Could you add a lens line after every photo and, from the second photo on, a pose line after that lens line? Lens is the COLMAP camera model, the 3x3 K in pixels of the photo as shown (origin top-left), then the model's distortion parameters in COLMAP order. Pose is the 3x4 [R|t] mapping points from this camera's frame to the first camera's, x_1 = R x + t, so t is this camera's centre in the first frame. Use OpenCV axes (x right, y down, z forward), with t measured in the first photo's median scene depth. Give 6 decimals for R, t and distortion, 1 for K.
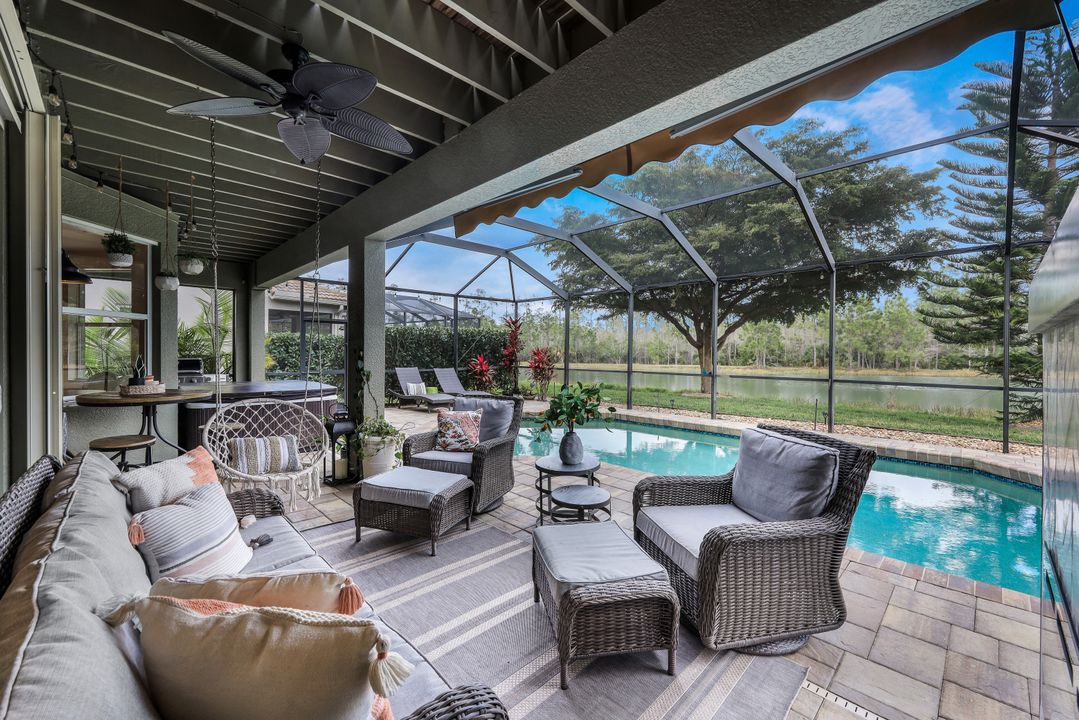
lens RADIAL K [[438.8, 0, 539.5], [0, 438.8, 360.0], [0, 0, 1]] dist [-0.000415, -0.000155]
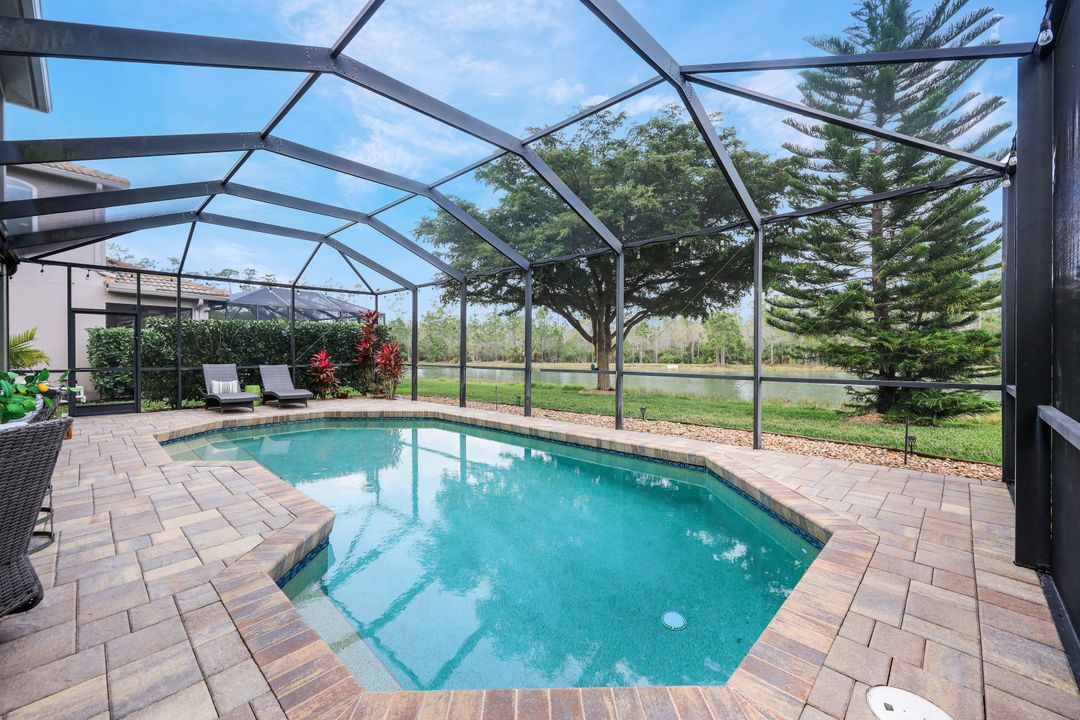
lens RADIAL K [[439.2, 0, 540.0], [0, 439.2, 360.0], [0, 0, 1]] dist [-0.000415, -0.000155]
pose [[0.999075, -0.007669, 0.042310, 0.187451], [0.007700, 0.999970, -0.000574, 0.007995], [-0.042304, 0.000899, 0.999104, 0.035212]]
